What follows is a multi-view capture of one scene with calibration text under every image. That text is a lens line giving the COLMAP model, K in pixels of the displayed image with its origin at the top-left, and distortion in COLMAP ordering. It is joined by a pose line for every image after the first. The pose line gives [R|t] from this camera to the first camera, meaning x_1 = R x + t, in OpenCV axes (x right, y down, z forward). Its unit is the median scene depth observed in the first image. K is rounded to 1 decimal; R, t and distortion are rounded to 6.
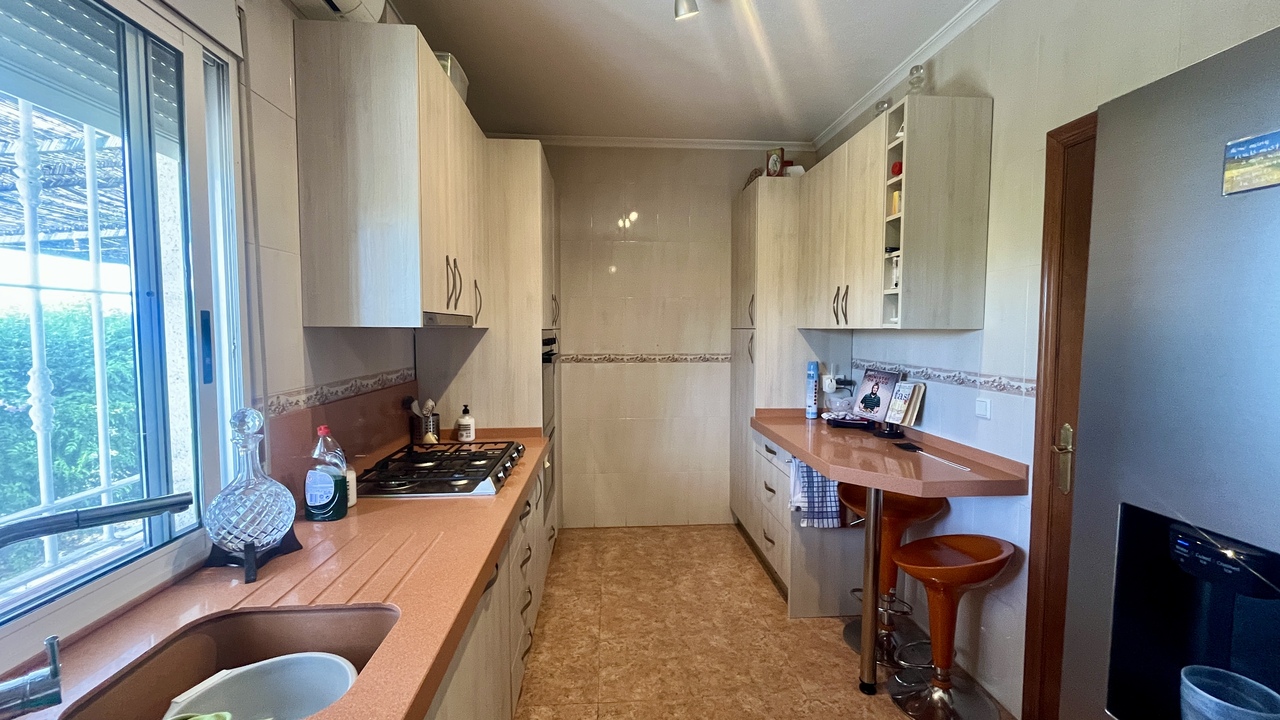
lens RADIAL K [[518.4, 0, 643.9], [0, 518.4, 357.4], [0, 0, 1]] dist [0.000022, -0.000182]
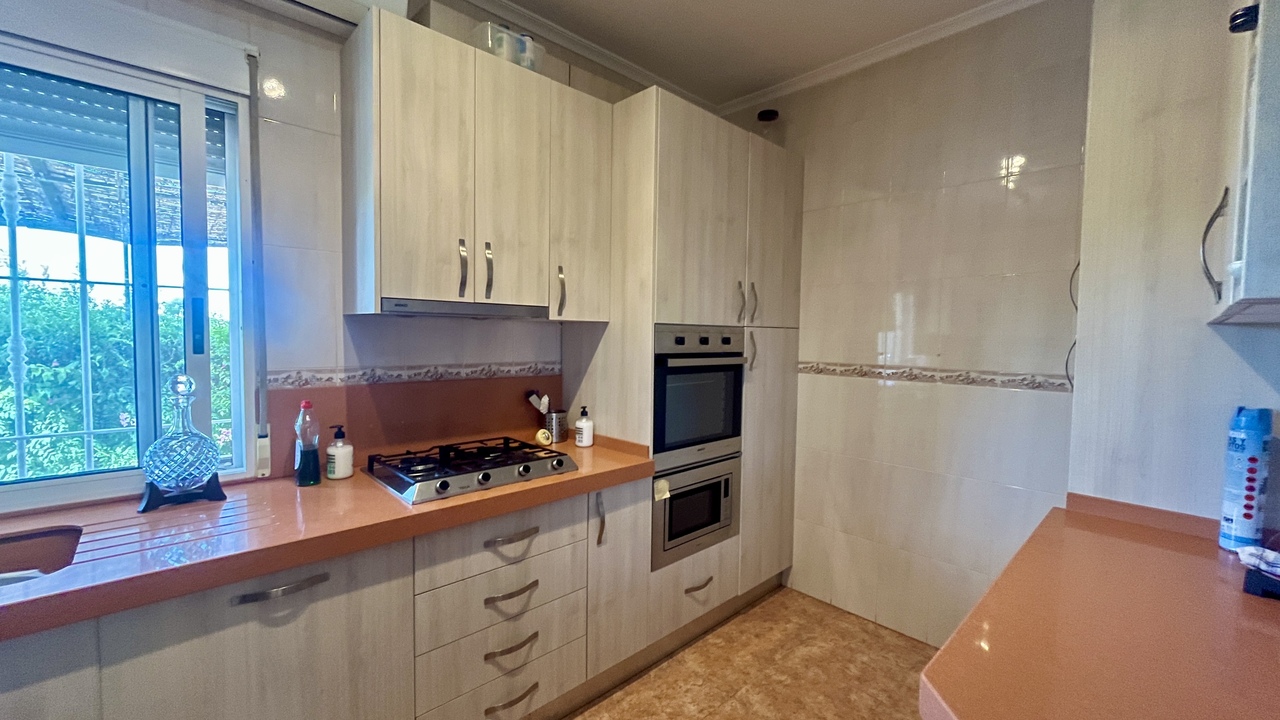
lens RADIAL K [[518.4, 0, 643.9], [0, 518.4, 357.4], [0, 0, 1]] dist [0.000022, -0.000182]
pose [[0.636693, 0.044859, -0.769811, 0.441671], [-0.058327, 0.998248, 0.009930, -0.009637], [0.768908, 0.038578, 0.638194, 0.522124]]
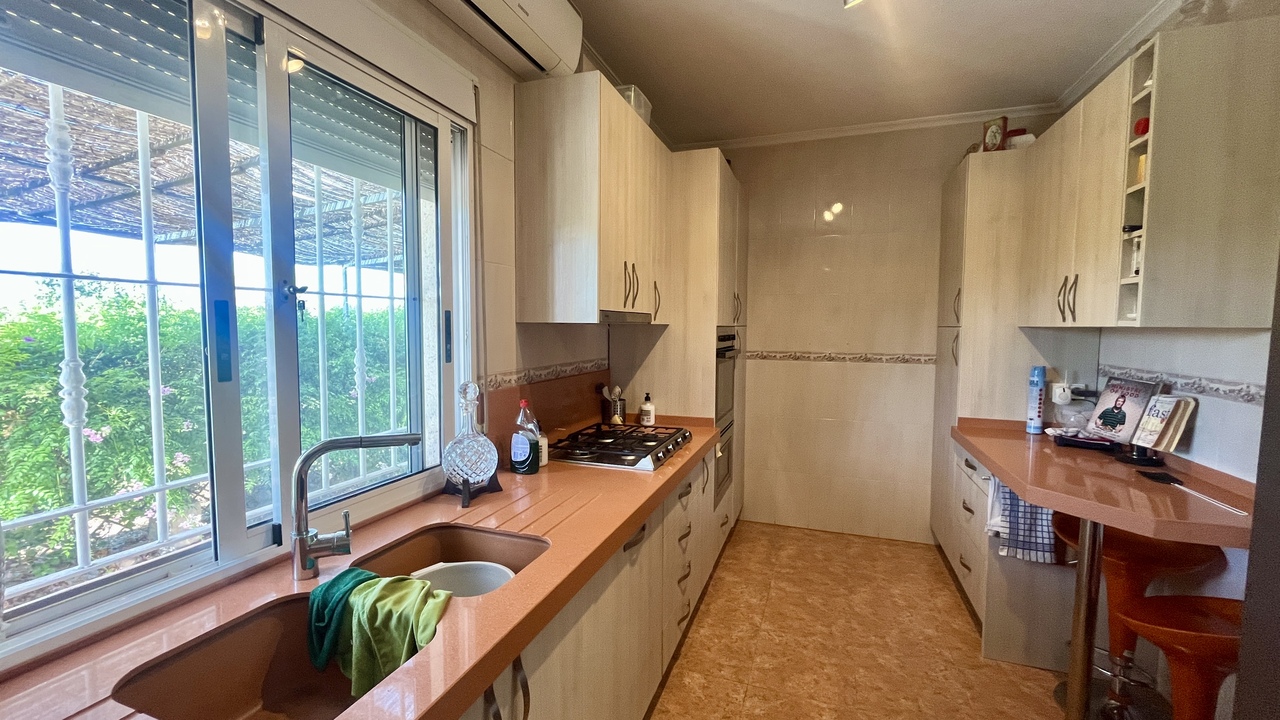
lens RADIAL K [[518.4, 0, 643.9], [0, 518.4, 357.4], [0, 0, 1]] dist [0.000022, -0.000182]
pose [[0.916702, 0.029019, -0.398517, 0.099047], [-0.027370, 0.999577, 0.009827, 0.004108], [0.398634, 0.001899, 0.917108, -0.034420]]
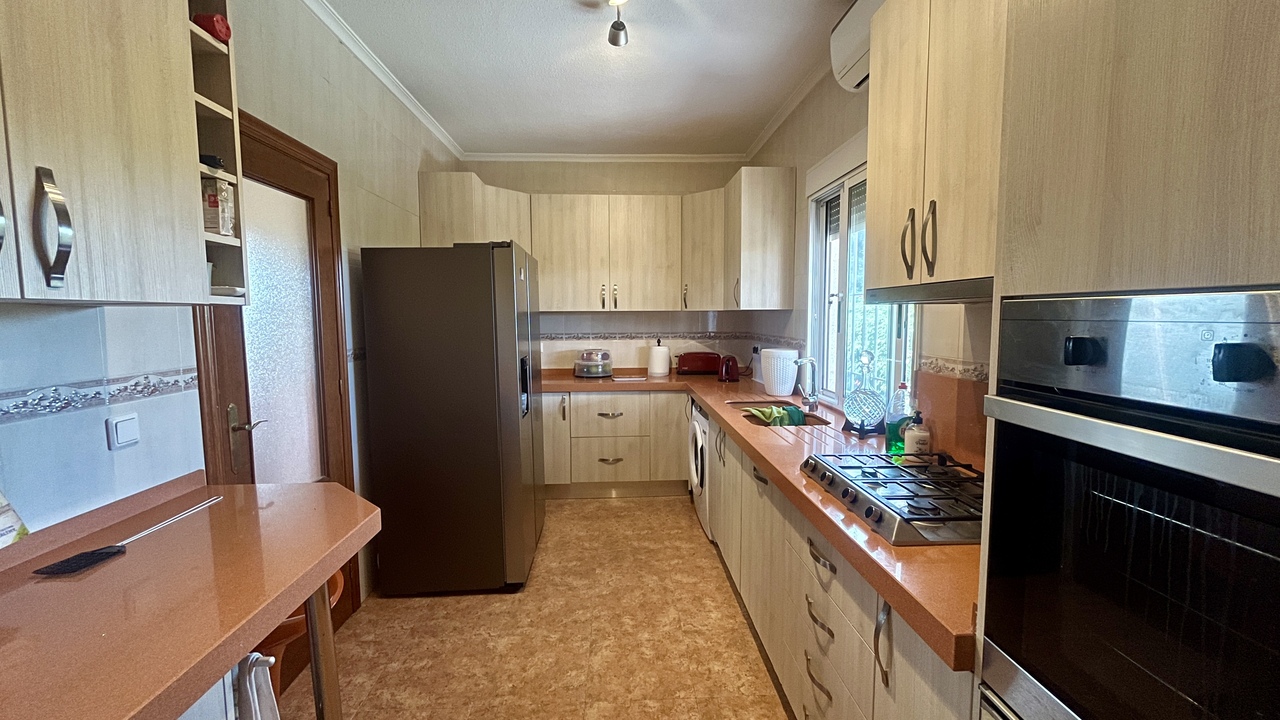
lens RADIAL K [[518.4, 0, 643.9], [0, 518.4, 357.4], [0, 0, 1]] dist [0.000022, -0.000182]
pose [[-0.999812, 0.001185, 0.019339, 0.002582], [0.003855, 0.990338, 0.138619, -0.068446], [-0.018988, 0.138667, -0.990157, 1.416662]]
